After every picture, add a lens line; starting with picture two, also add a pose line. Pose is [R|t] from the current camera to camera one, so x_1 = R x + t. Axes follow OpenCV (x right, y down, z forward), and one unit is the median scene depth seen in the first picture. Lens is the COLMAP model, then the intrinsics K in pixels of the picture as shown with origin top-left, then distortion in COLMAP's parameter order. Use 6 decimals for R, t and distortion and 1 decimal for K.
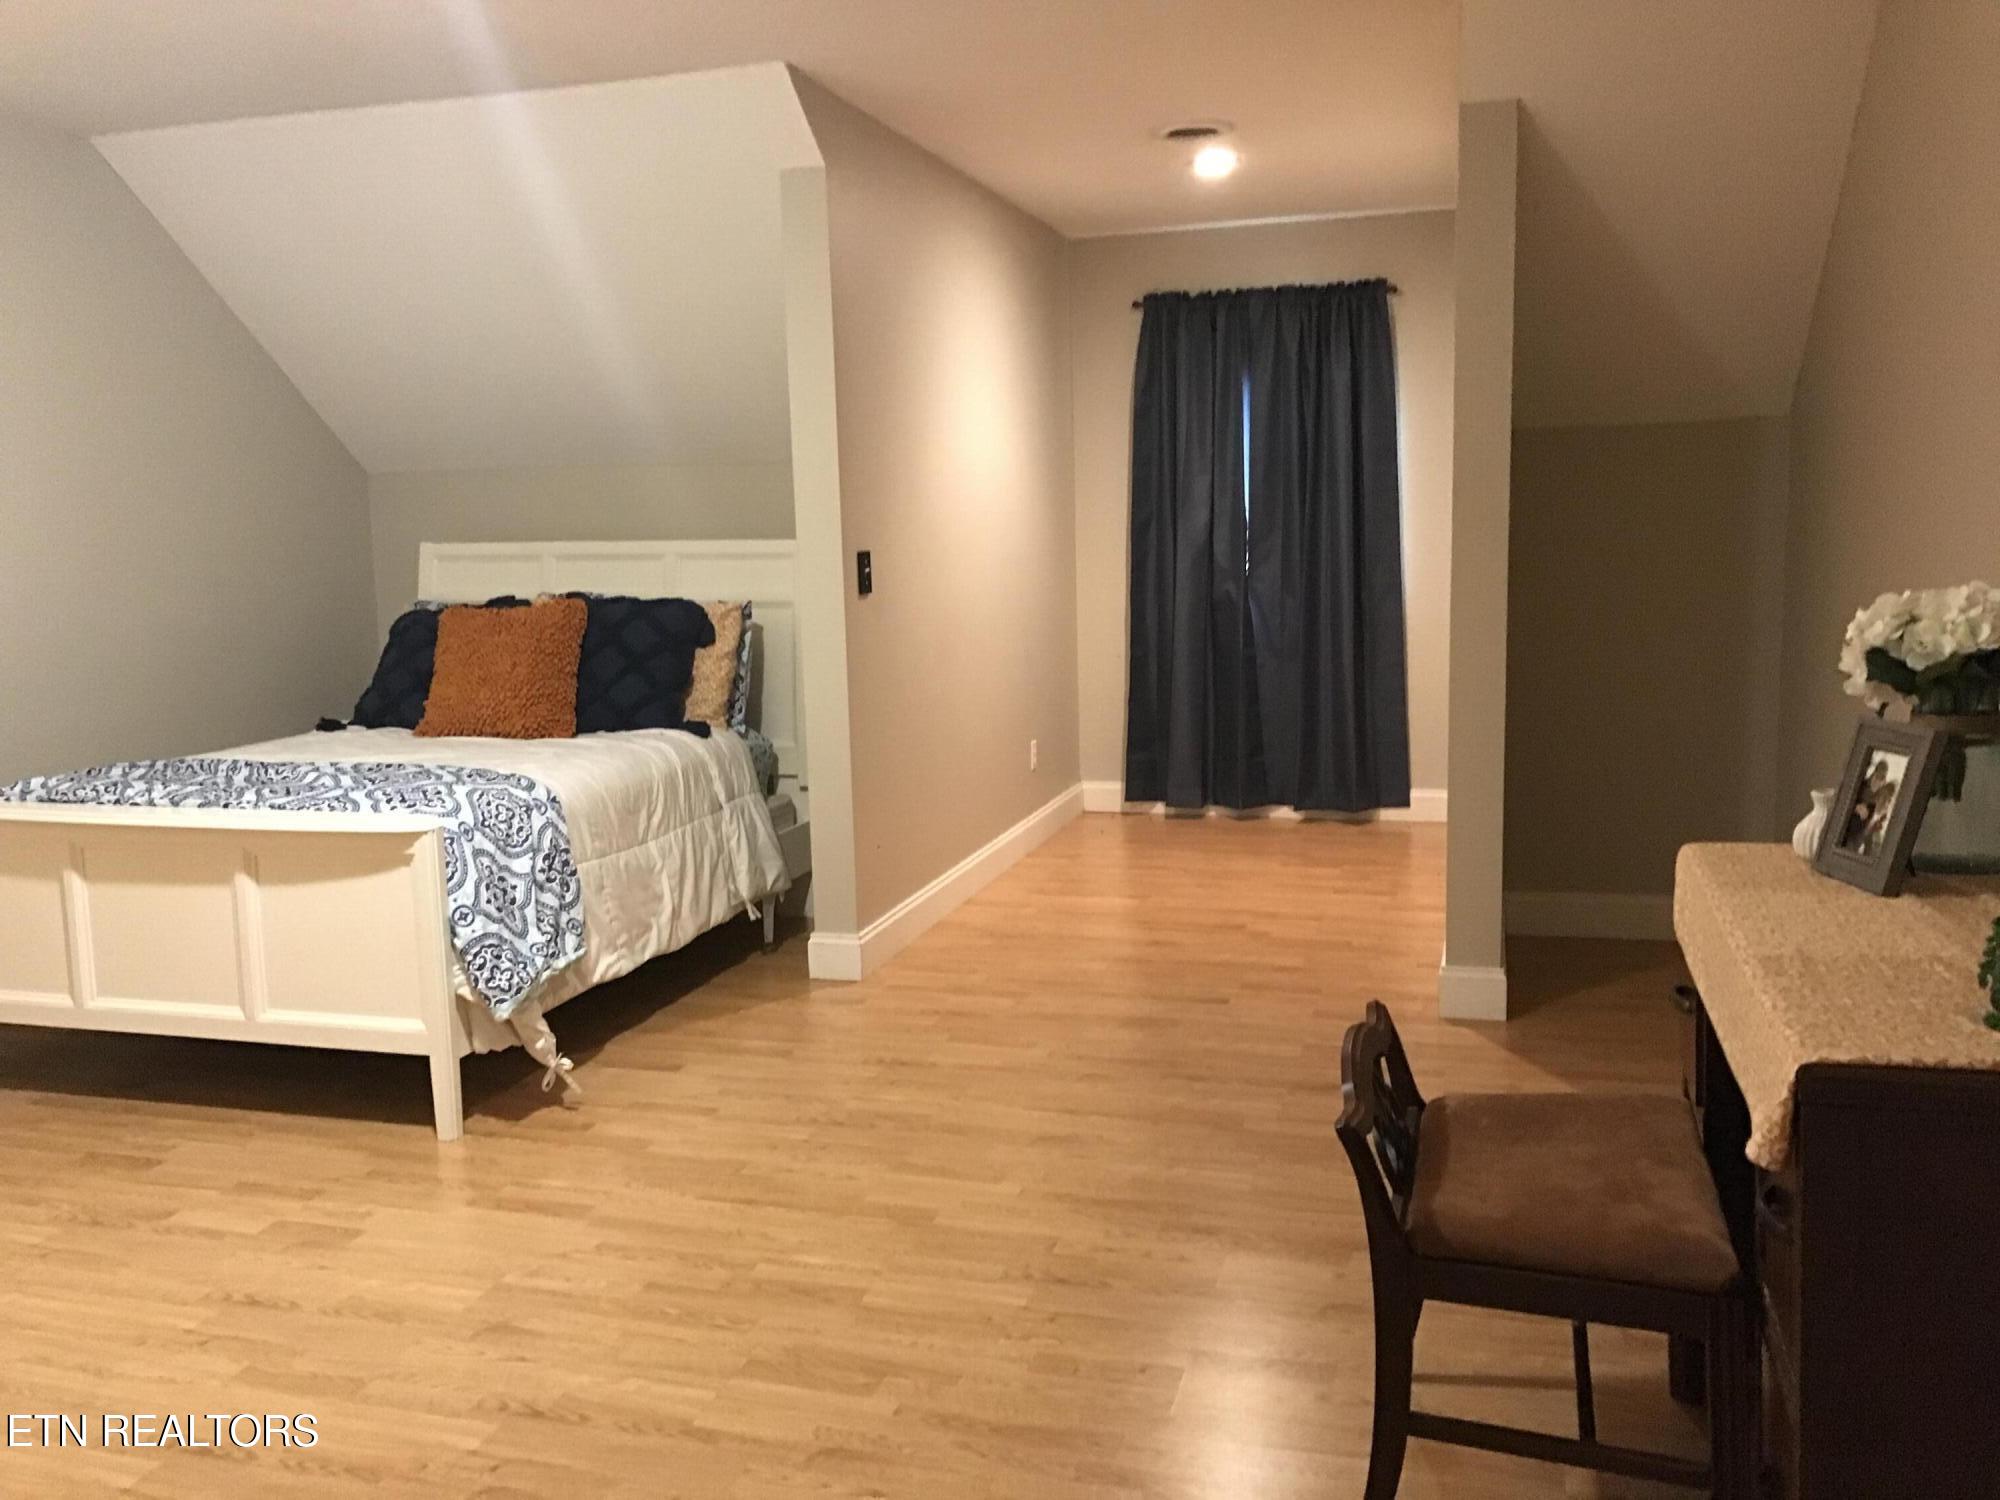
lens RADIAL K [[1655.0, 0, 1000.0], [0, 1655.0, 751.0], [0, 0, 1]] dist [0.041947, -0.011351]
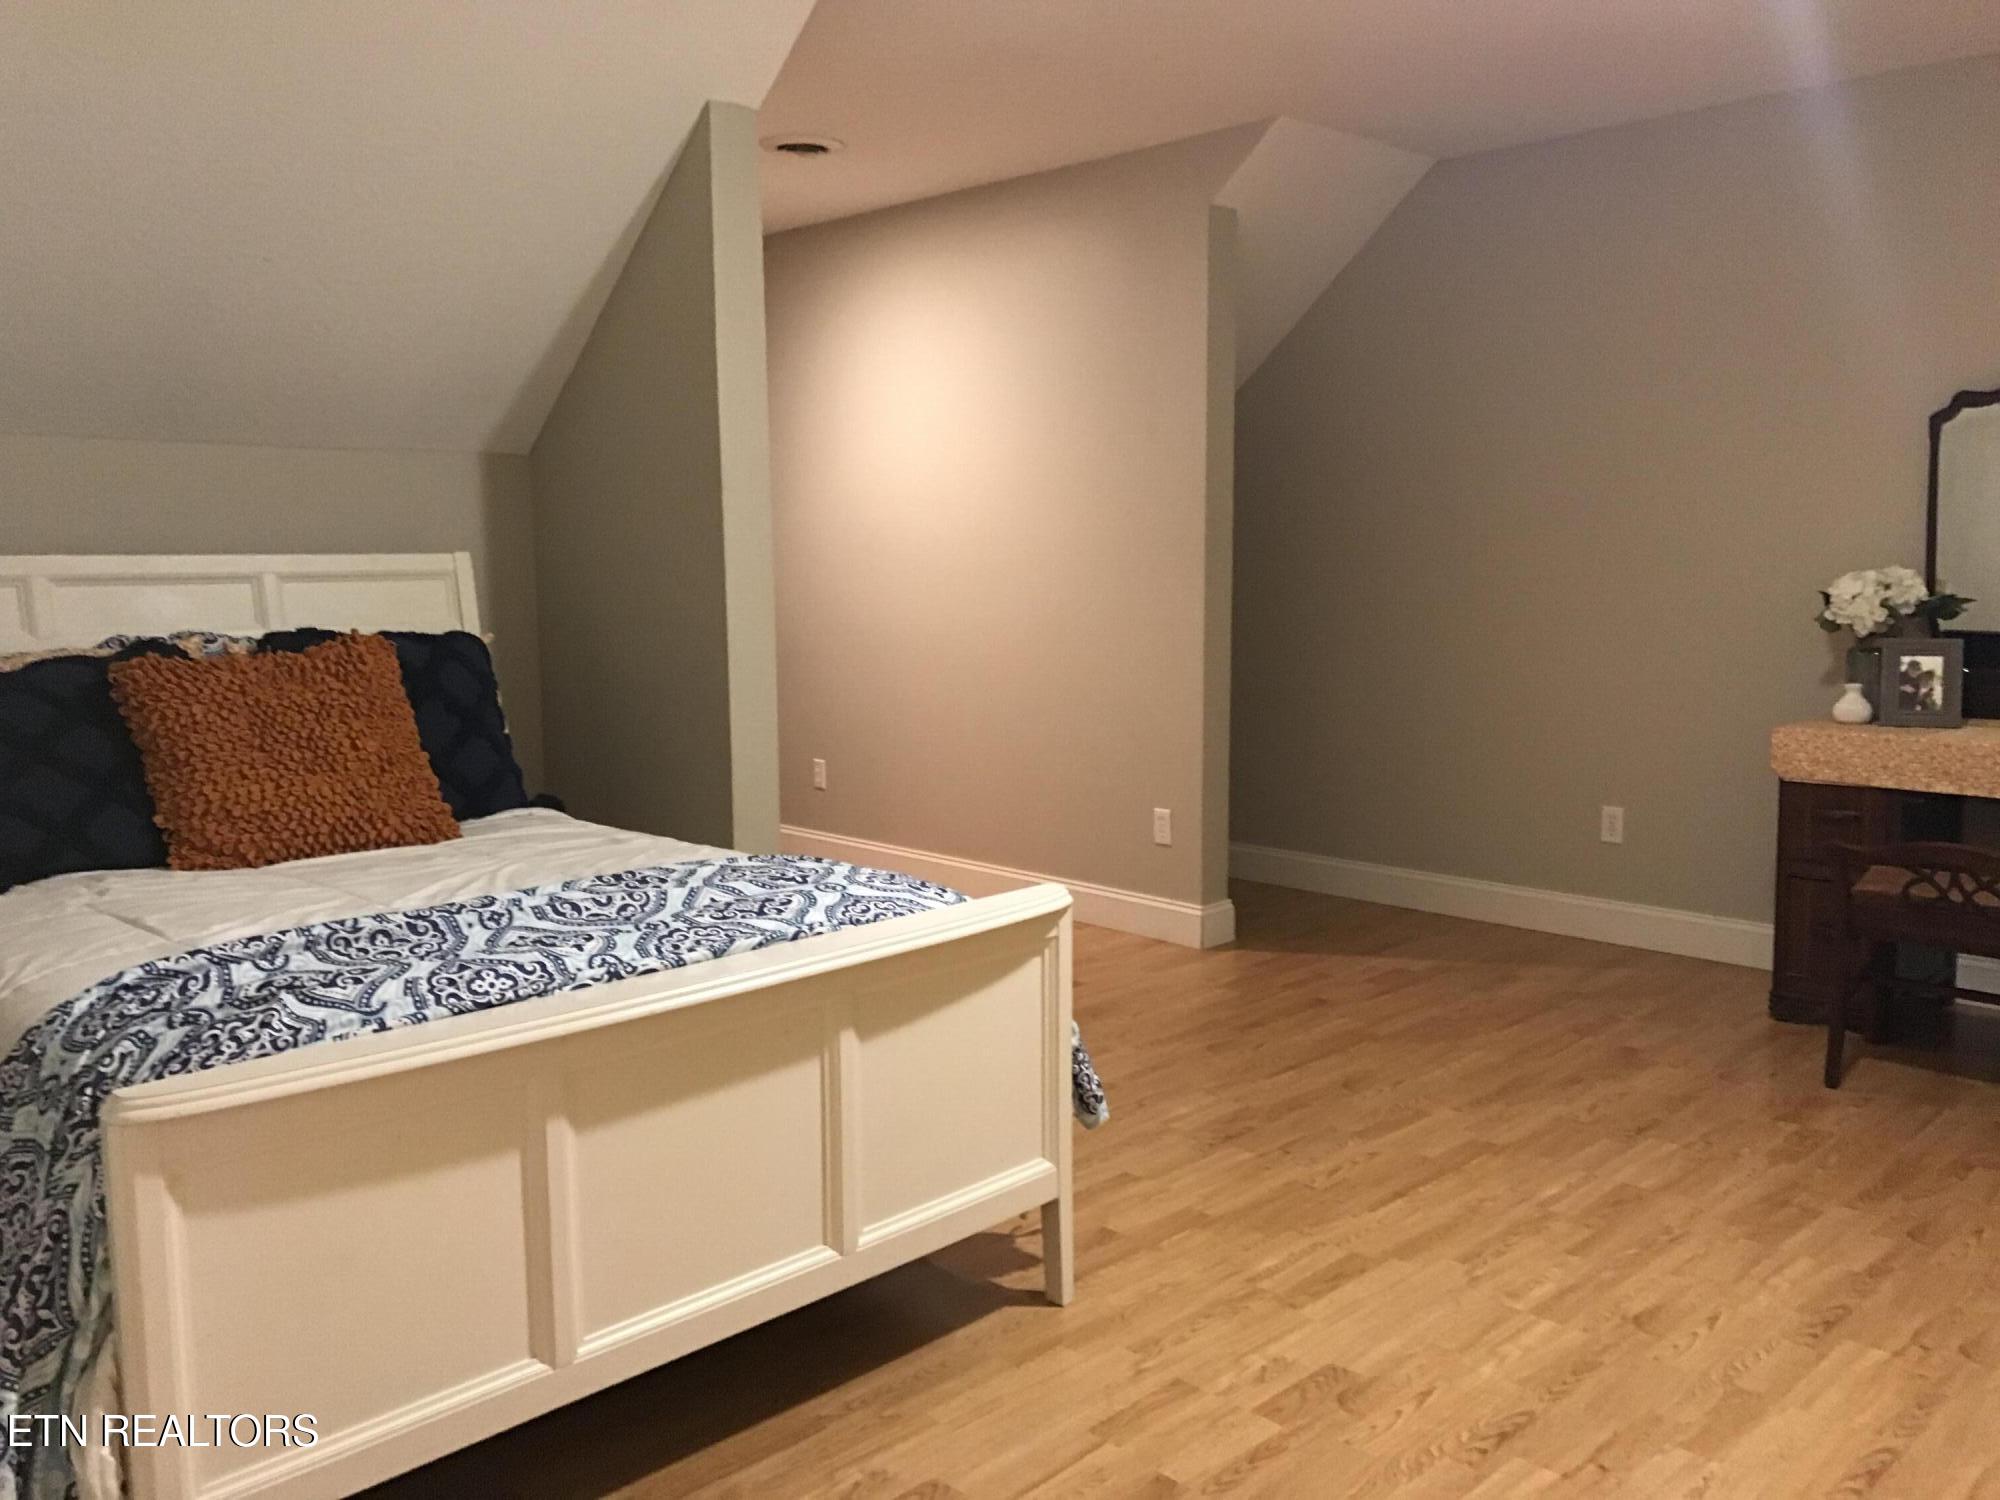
lens RADIAL K [[1655.0, 0, 996.5], [0, 1655.0, 749.5], [0, 0, 1]] dist [0.041947, -0.011351]
pose [[0.465924, -0.085907, 0.880645, -1.160483], [0.121168, 0.992094, 0.032672, -0.059328], [-0.876489, 0.091483, 0.472649, 0.735160]]
